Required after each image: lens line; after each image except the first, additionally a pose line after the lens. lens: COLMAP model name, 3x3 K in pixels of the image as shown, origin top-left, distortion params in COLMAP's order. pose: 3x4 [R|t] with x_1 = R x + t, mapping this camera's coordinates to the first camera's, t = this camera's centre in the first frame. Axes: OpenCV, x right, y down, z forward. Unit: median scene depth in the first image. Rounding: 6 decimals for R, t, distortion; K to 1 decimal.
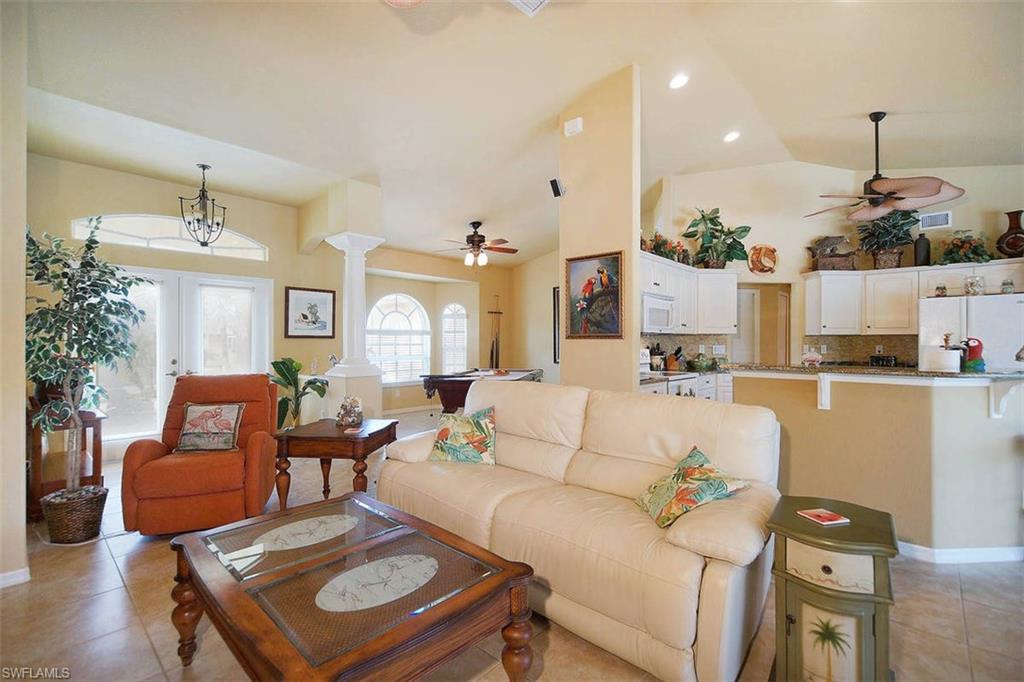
lens RADIAL K [[456.1, 0, 512.0], [0, 456.1, 341.0], [0, 0, 1]] dist [0.000089, 0.000001]
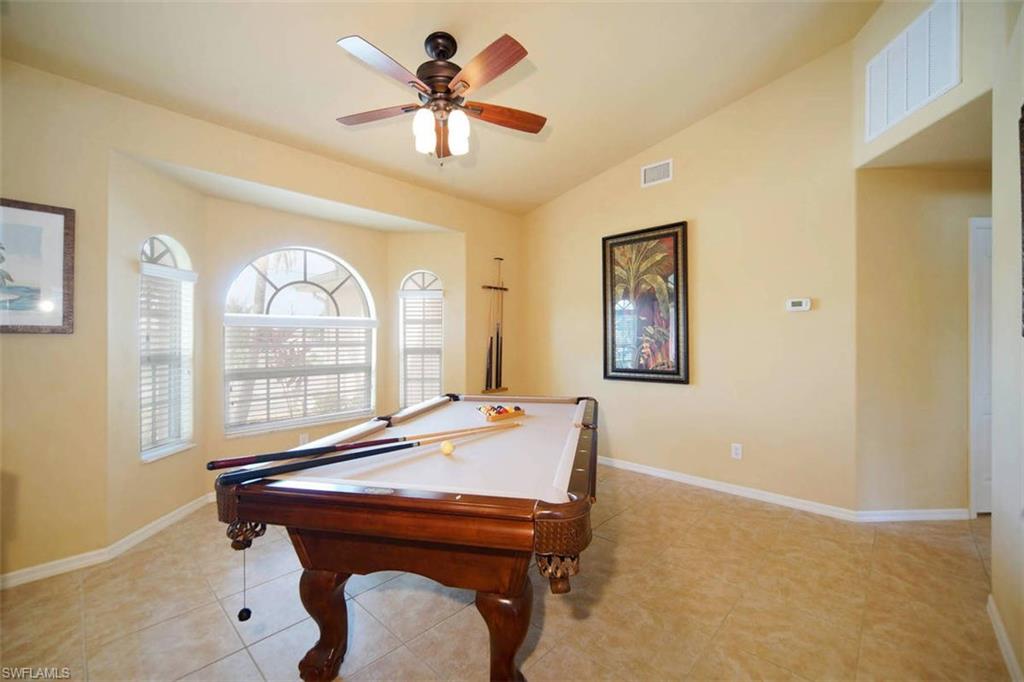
lens RADIAL K [[421.1, 0, 512.0], [0, 421.1, 341.0], [0, 0, 1]] dist [0.000009, 0.000000]
pose [[0.999956, -0.001636, -0.009202, -0.012819], [0.001748, 0.999924, 0.012226, -0.002604], [0.009181, -0.012241, 0.999883, 0.551903]]
